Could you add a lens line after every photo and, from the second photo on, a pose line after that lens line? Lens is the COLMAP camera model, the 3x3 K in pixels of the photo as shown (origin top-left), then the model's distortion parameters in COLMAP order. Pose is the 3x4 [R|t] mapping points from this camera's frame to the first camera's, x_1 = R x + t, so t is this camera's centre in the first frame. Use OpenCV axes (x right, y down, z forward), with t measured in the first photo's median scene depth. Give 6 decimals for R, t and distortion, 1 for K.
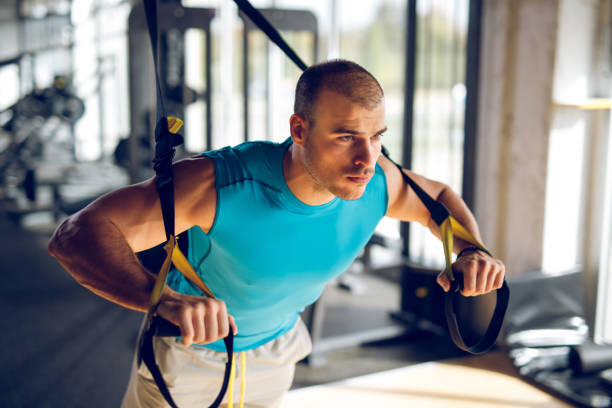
lens RADIAL K [[840.7, 0, 306.0], [0, 840.7, 204.0], [0, 0, 1]] dist [-0.127393, 0.036676]
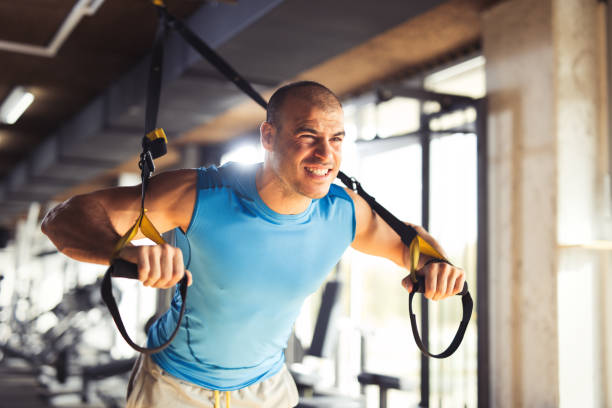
lens RADIAL K [[840.7, 0, 306.0], [0, 840.7, 204.0], [0, 0, 1]] dist [-0.127393, 0.036676]
pose [[0.998450, -0.013166, -0.054077, 0.081023], [-0.002772, 0.958648, -0.284580, 0.252506], [0.055587, 0.284289, 0.957126, -0.048705]]
